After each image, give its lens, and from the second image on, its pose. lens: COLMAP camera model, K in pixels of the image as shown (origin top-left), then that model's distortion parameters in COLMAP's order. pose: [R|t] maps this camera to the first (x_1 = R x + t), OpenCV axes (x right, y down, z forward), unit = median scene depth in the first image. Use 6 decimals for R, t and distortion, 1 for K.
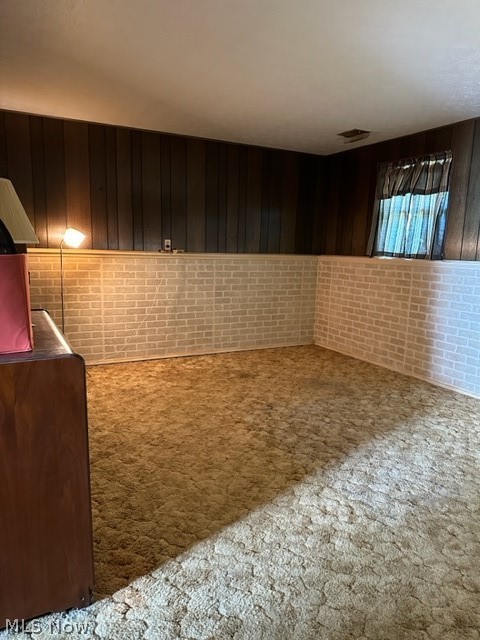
lens RADIAL K [[447.3, 0, 241.6], [0, 447.3, 318.2], [0, 0, 1]] dist [0.069090, -0.094763]
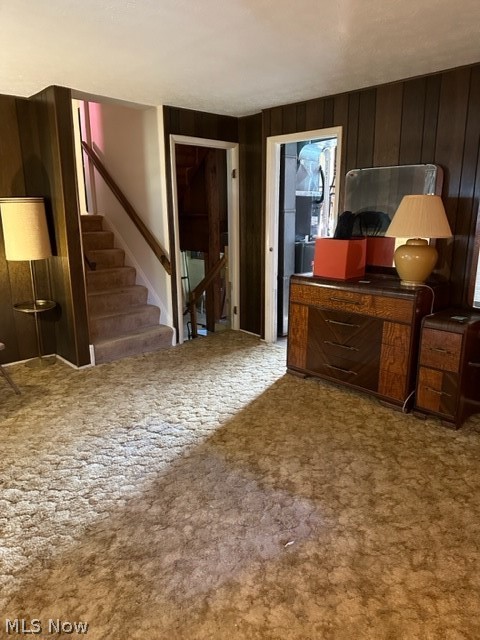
lens RADIAL K [[439.0, 0, 258.4], [0, 439.0, 319.7], [0, 0, 1]] dist [0.062347, -0.115181]
pose [[-0.956272, 0.042915, -0.289314, 0.262015], [-0.070906, 0.925653, 0.371671, -0.276640], [0.283754, 0.375933, -0.882133, 1.463342]]
